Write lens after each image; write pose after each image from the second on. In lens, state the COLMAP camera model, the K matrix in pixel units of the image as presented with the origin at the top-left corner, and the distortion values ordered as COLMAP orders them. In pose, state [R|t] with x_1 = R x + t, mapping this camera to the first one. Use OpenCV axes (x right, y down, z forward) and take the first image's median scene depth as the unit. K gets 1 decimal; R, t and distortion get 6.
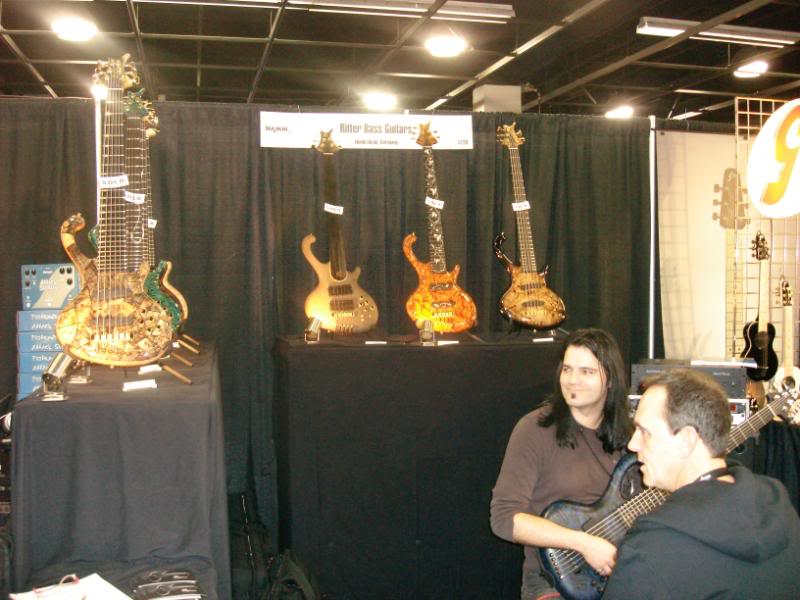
lens RADIAL K [[1127.0, 0, 394.7], [0, 1127.0, 301.8], [0, 0, 1]] dist [0.017061, 0.000000]
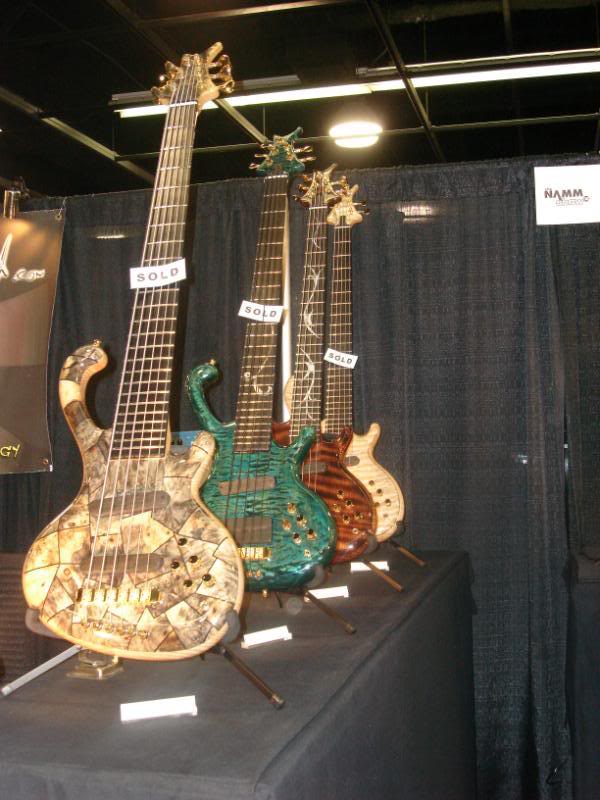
lens RADIAL K [[988.5, 0, 302.7], [0, 988.5, 398.8], [0, 0, 1]] dist [-0.060302, 0.000000]
pose [[0.887993, -0.026105, -0.459115, 0.007048], [0.004856, 0.998864, -0.047403, -0.023376], [0.459831, 0.039864, 0.887111, 0.499177]]
